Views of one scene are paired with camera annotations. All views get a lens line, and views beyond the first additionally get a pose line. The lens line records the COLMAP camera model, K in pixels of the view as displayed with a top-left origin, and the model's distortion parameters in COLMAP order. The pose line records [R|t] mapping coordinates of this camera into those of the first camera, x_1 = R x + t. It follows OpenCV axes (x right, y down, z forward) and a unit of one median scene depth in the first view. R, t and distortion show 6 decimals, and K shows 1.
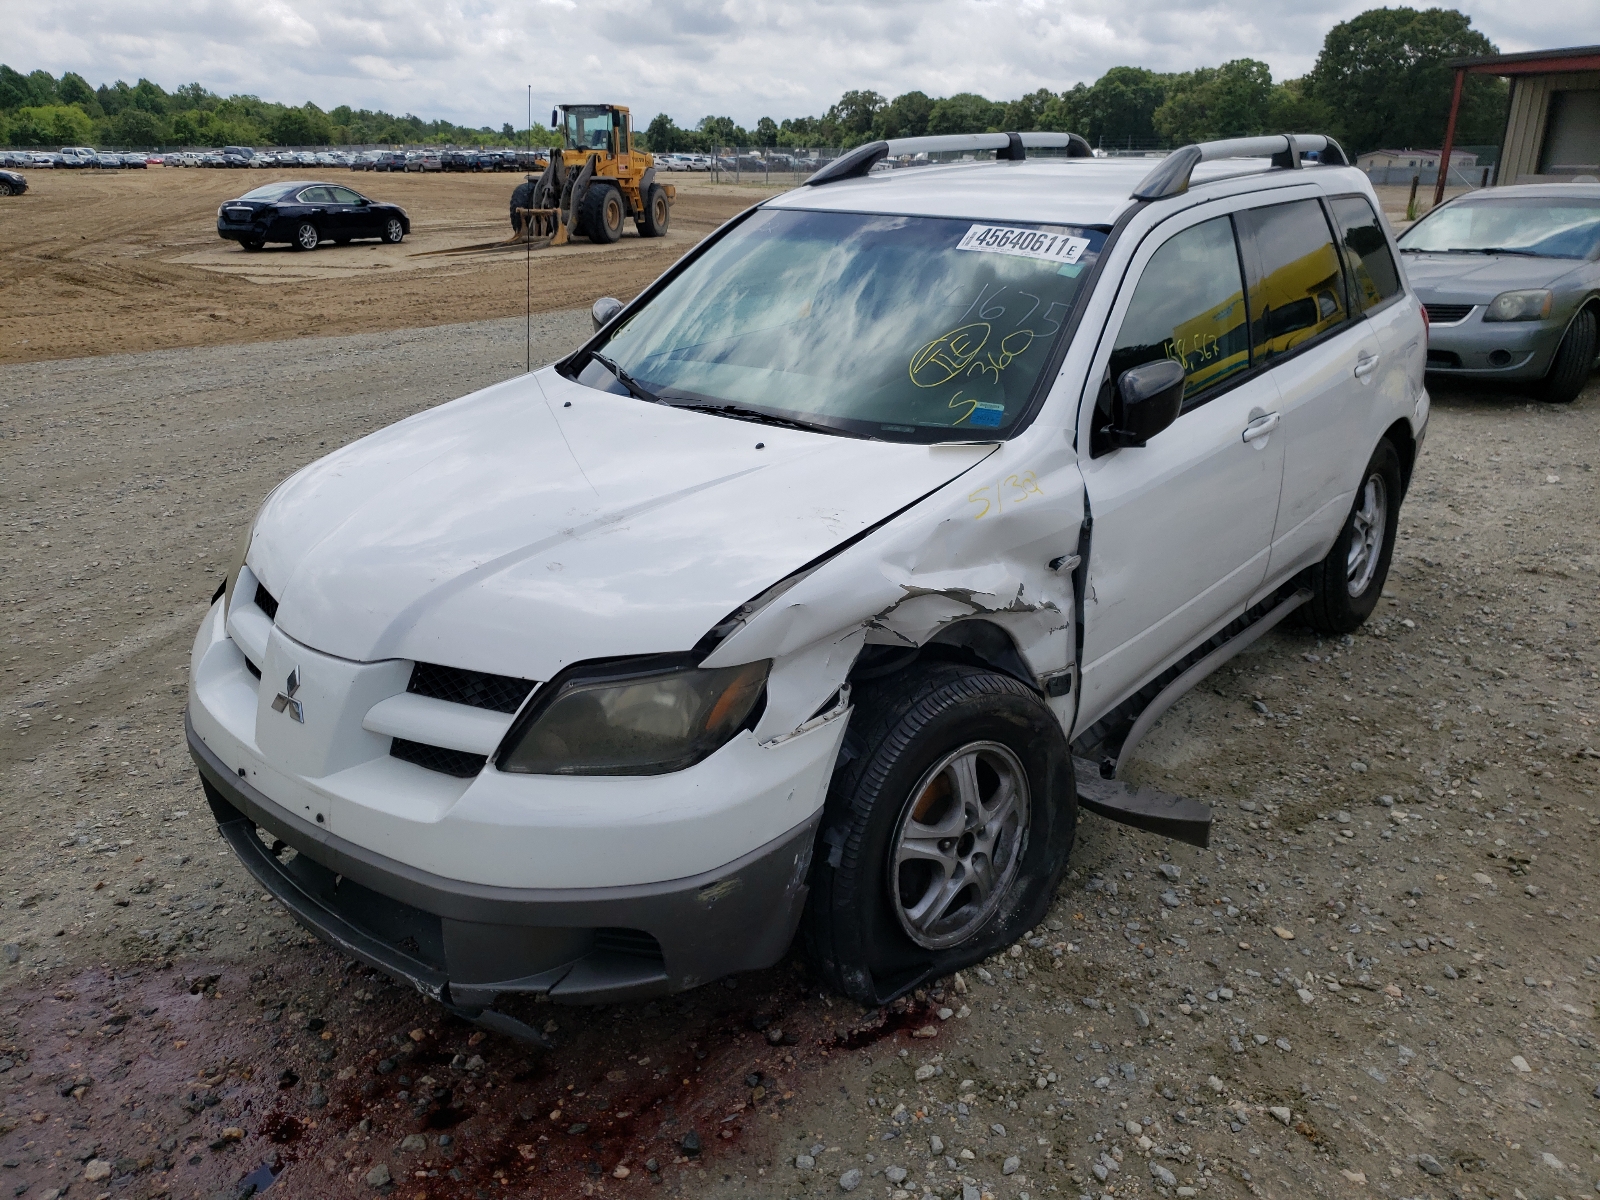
lens RADIAL K [[1220.3, 0, 800.0], [0, 1220.3, 600.0], [0, 0, 1]] dist [0.068906, -0.000742]
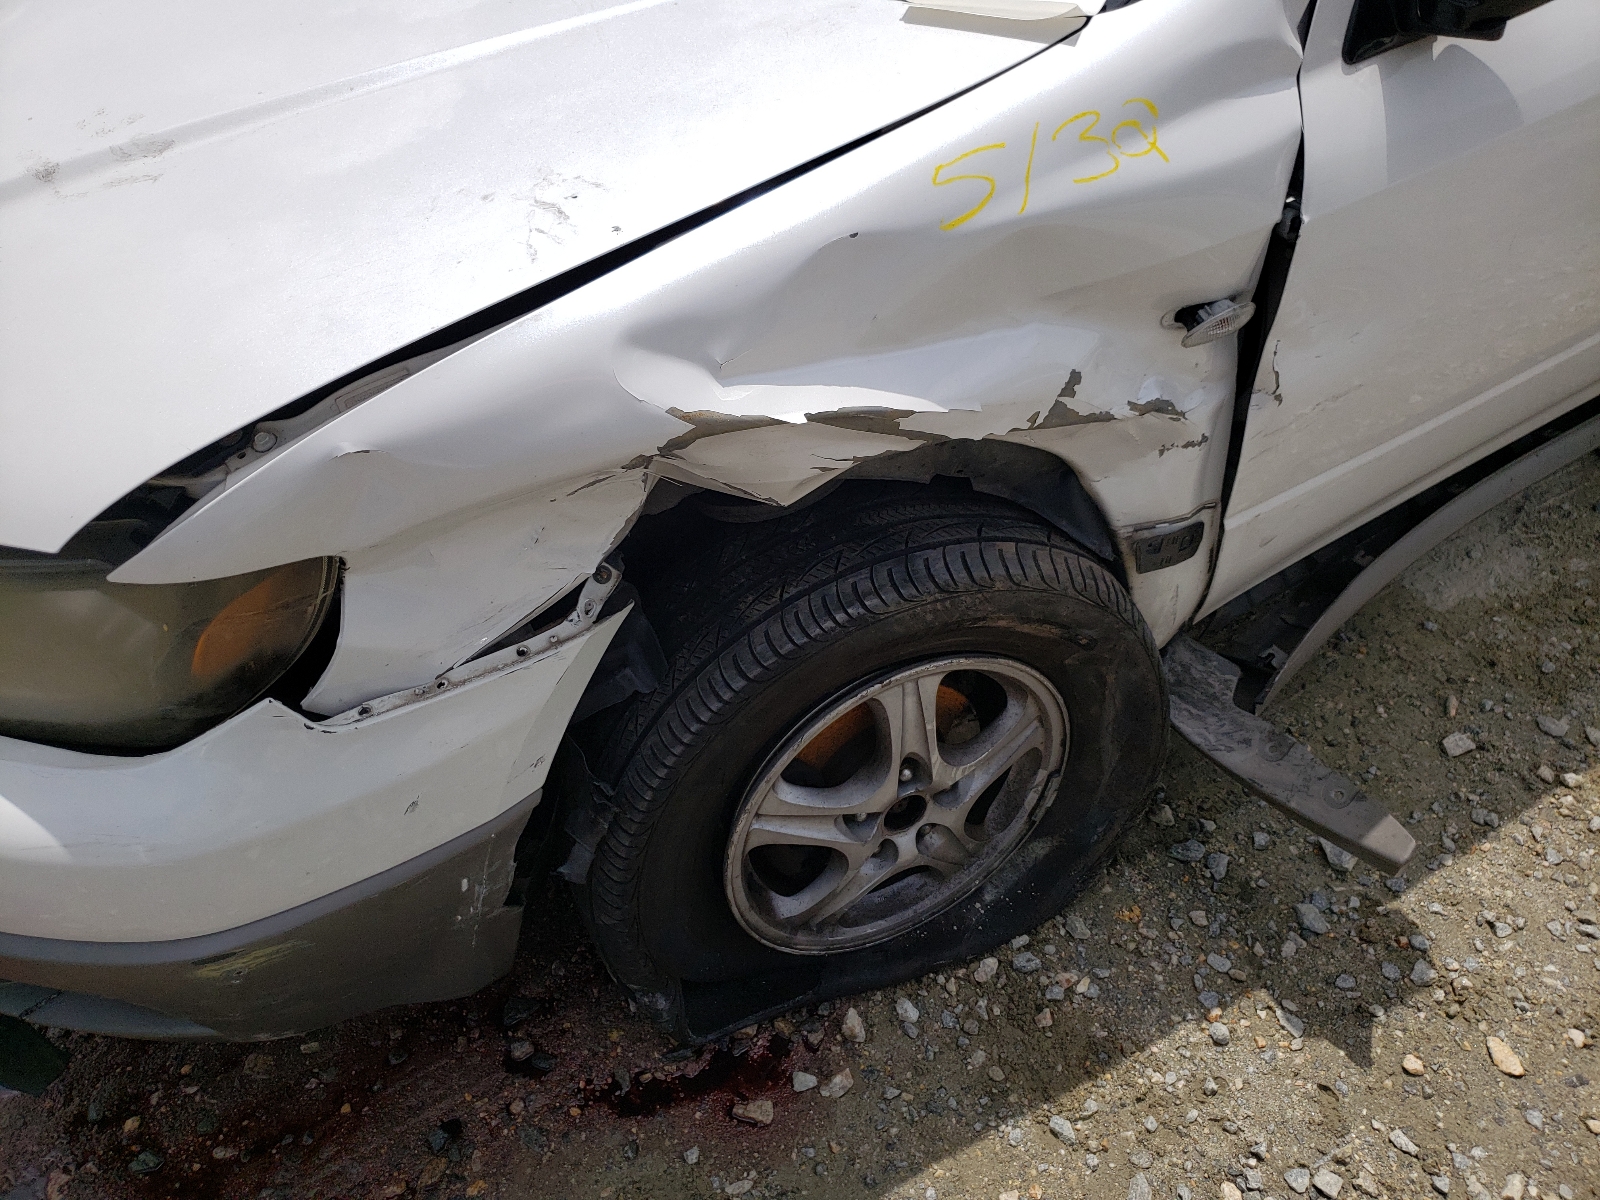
lens RADIAL K [[1219.7, 0, 799.9], [0, 1219.7, 572.4], [0, 0, 1]] dist [0.028641, 0.002055]
pose [[0.952372, 0.185904, -0.241719, 0.204346], [-0.080264, 0.917548, 0.389441, -0.109834], [0.294187, -0.351491, 0.888767, 0.544256]]
